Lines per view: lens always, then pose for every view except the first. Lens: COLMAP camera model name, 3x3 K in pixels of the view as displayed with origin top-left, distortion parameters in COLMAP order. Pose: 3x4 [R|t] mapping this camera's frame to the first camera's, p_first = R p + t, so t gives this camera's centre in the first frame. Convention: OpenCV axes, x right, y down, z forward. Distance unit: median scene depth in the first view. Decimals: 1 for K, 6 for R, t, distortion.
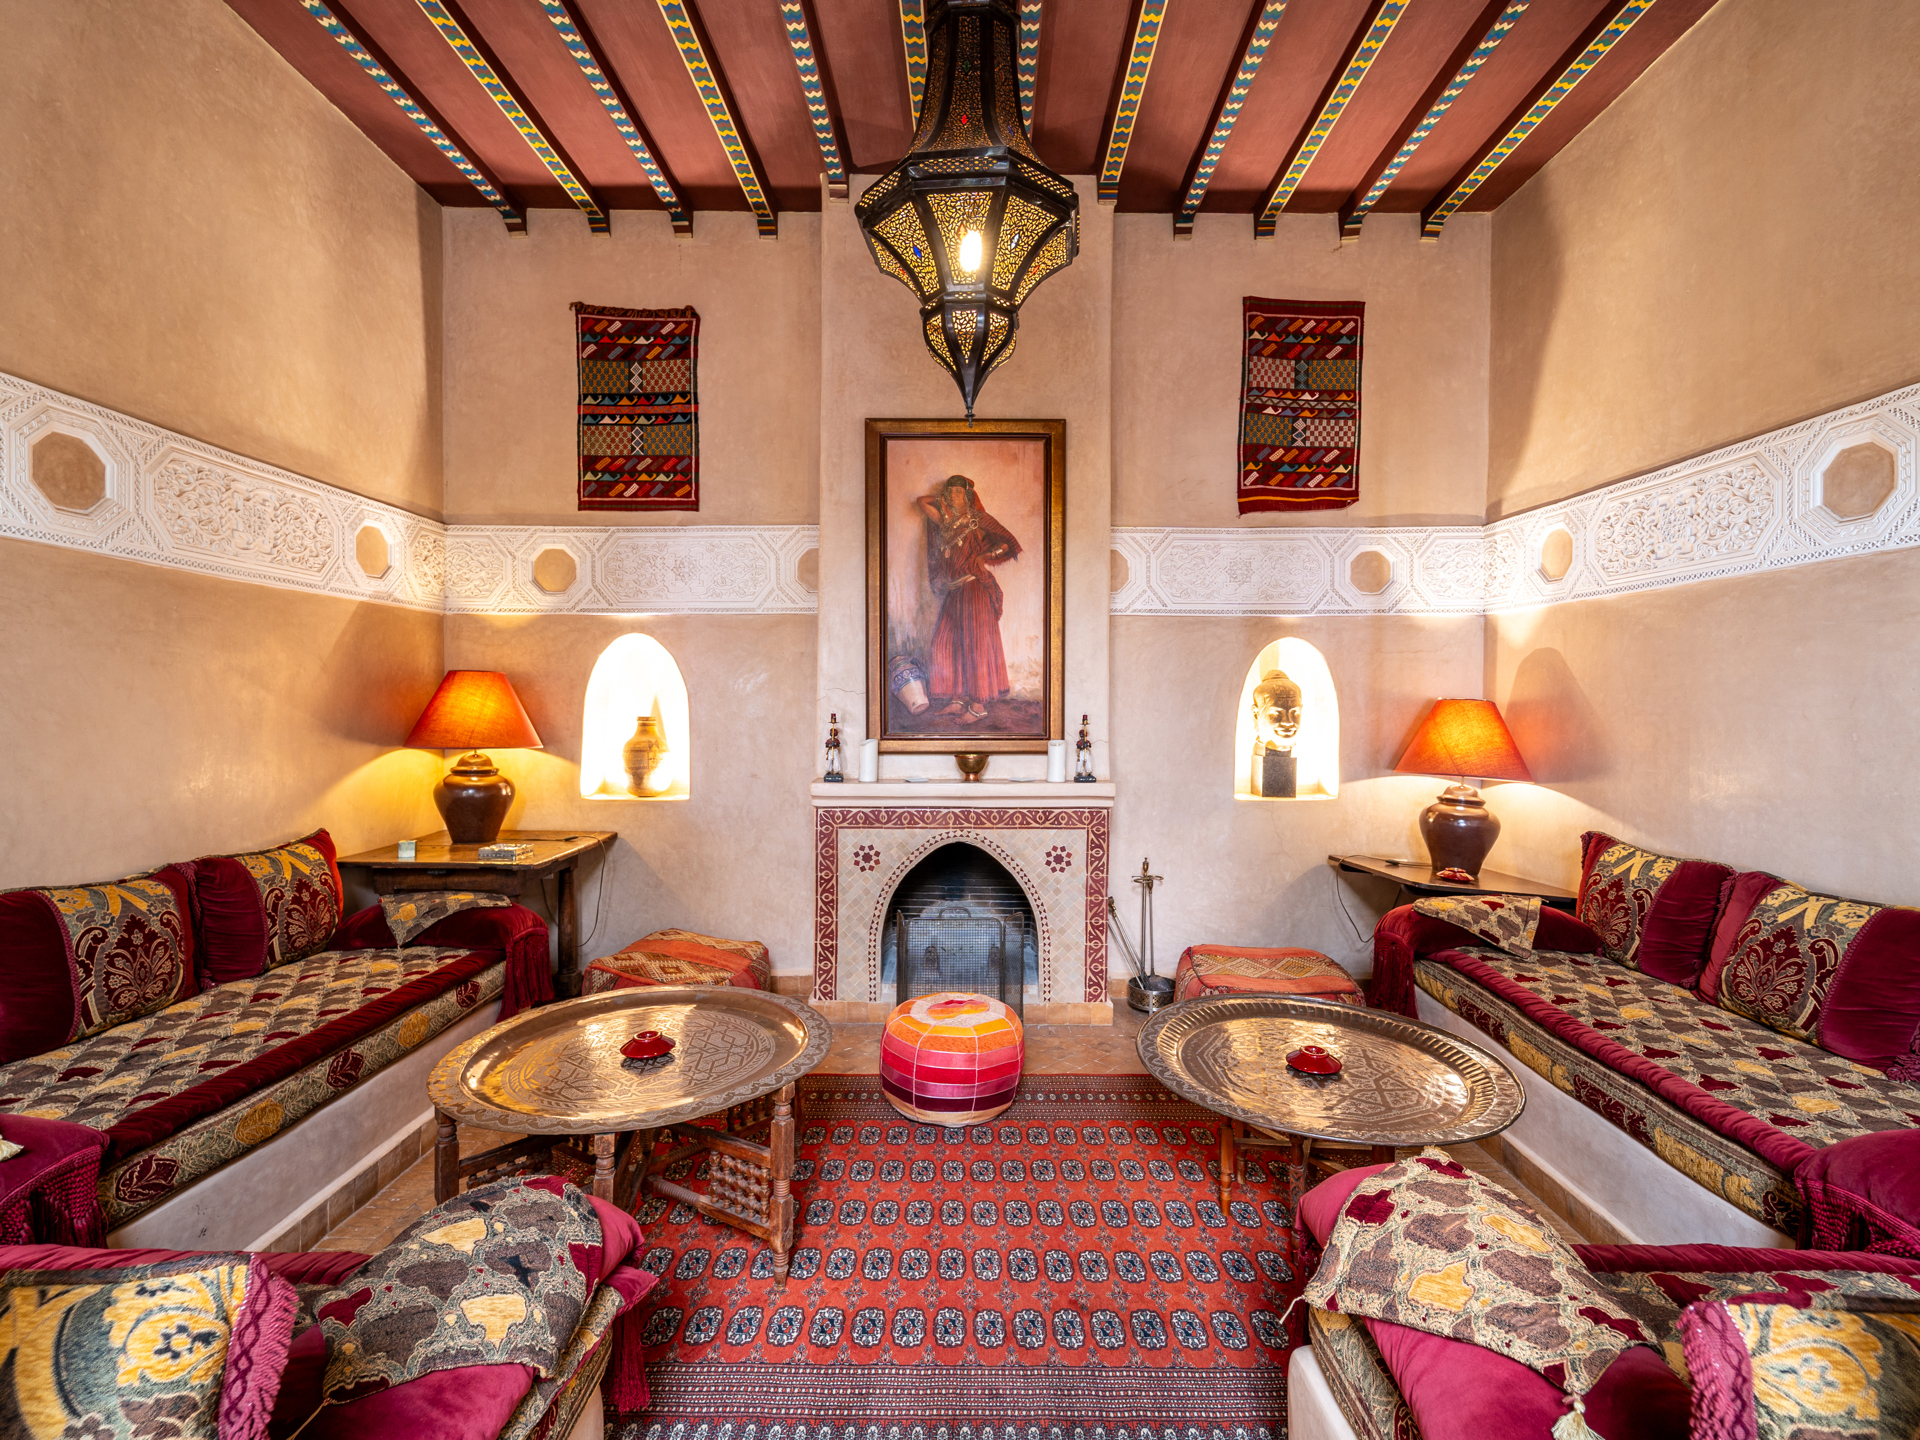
lens RADIAL K [[773.1, 0, 960.0], [0, 773.1, 720.0], [0, 0, 1]] dist [0.000753, 0.000046]
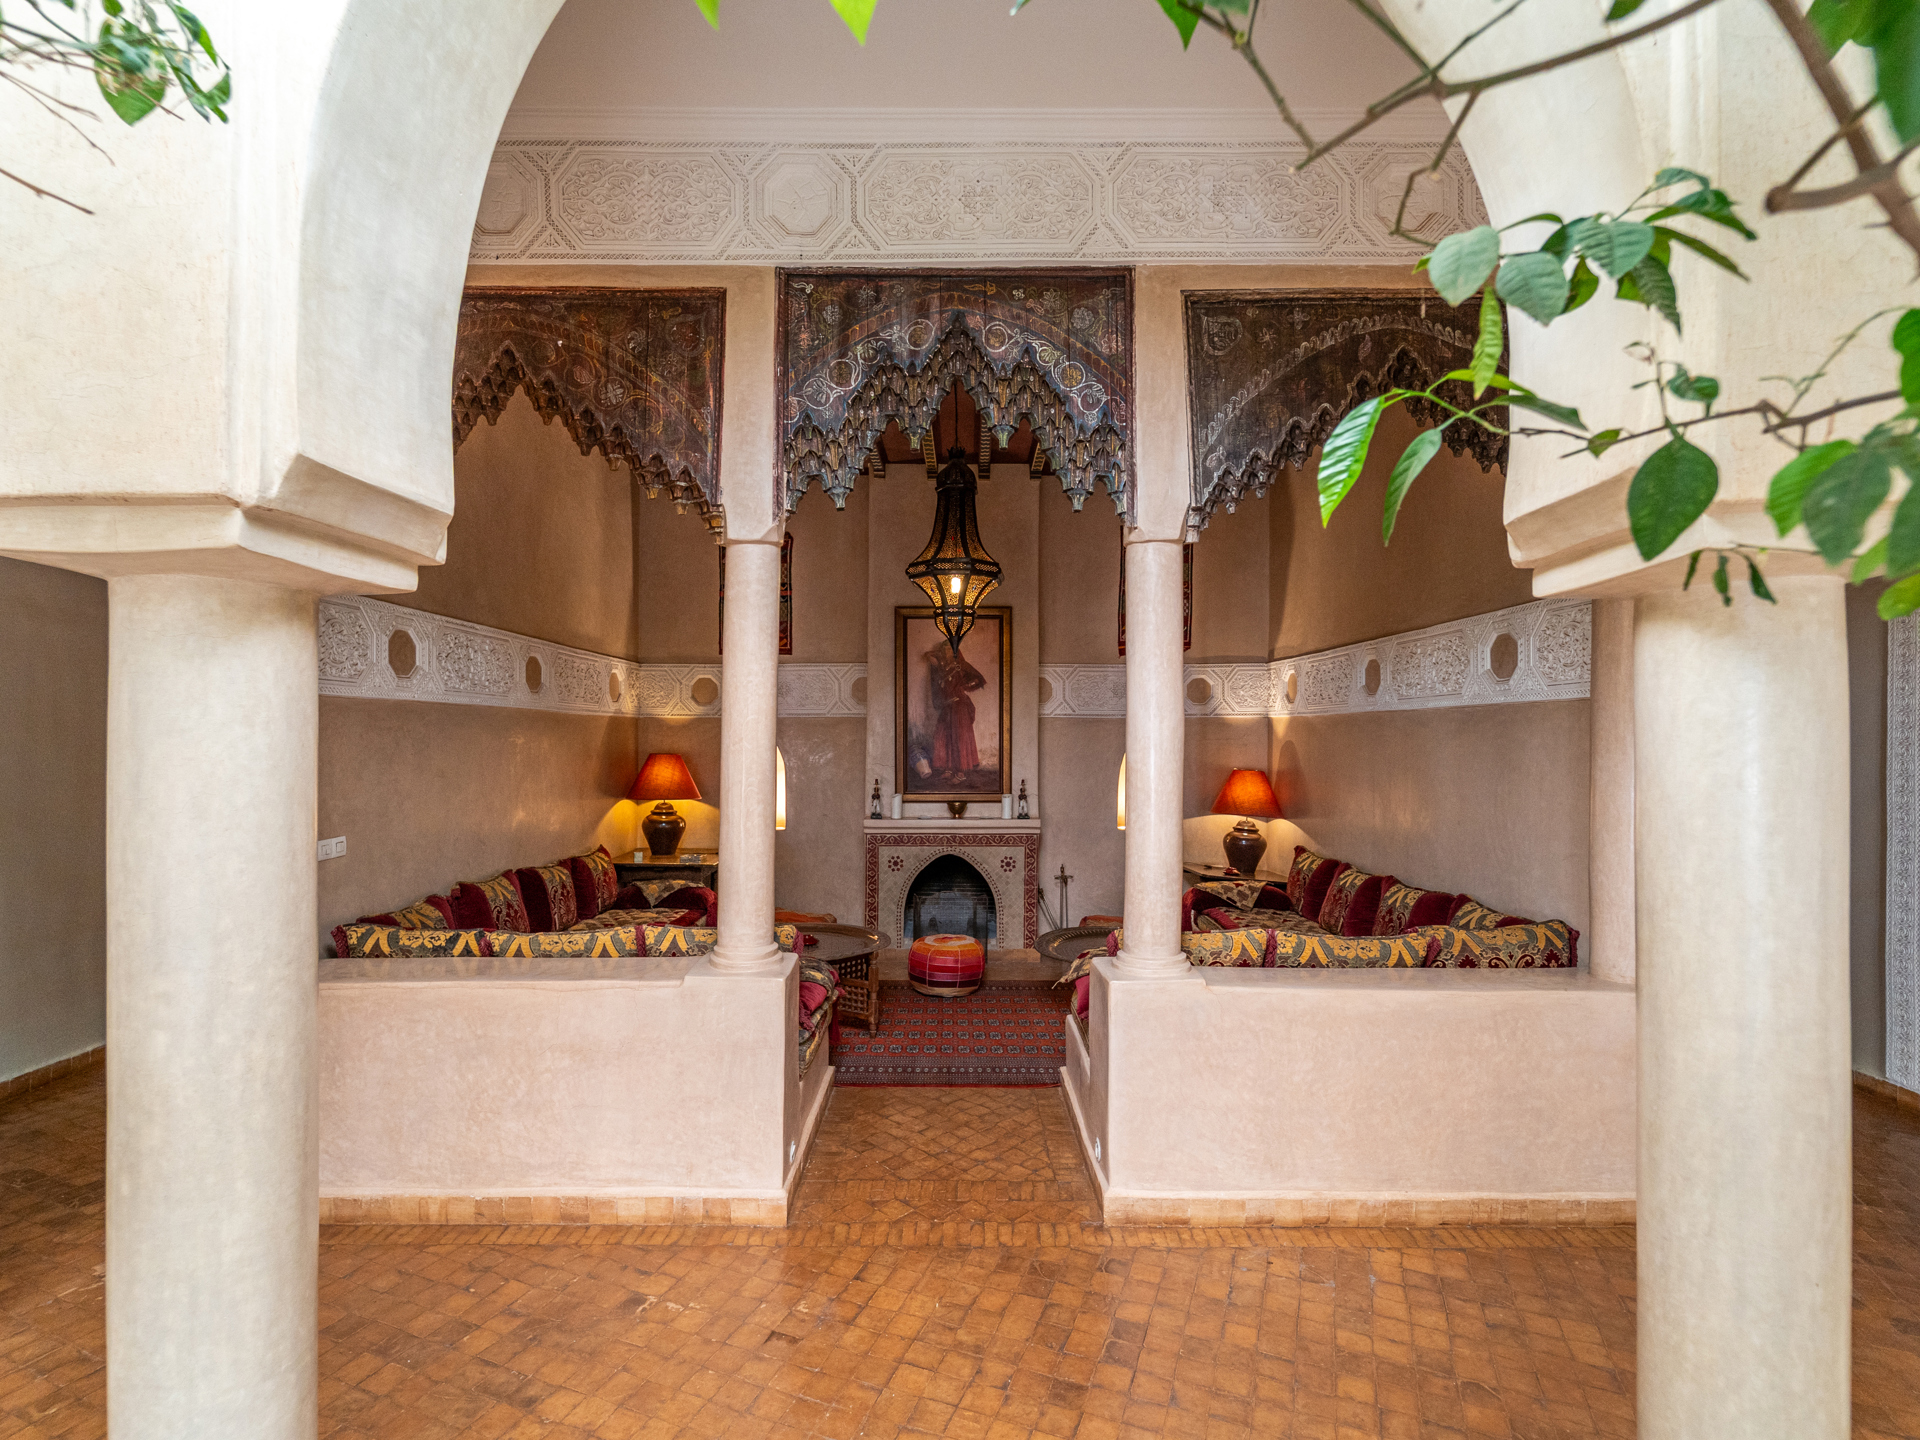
lens RADIAL K [[934.1, 0, 960.0], [0, 934.1, 720.0], [0, 0, 1]] dist [-0.001036, -0.000031]
pose [[0.999900, -0.000111, 0.014131, -0.007578], [0.000458, 0.999699, -0.024528, -0.086664], [-0.014124, 0.024532, 0.999599, -1.060846]]
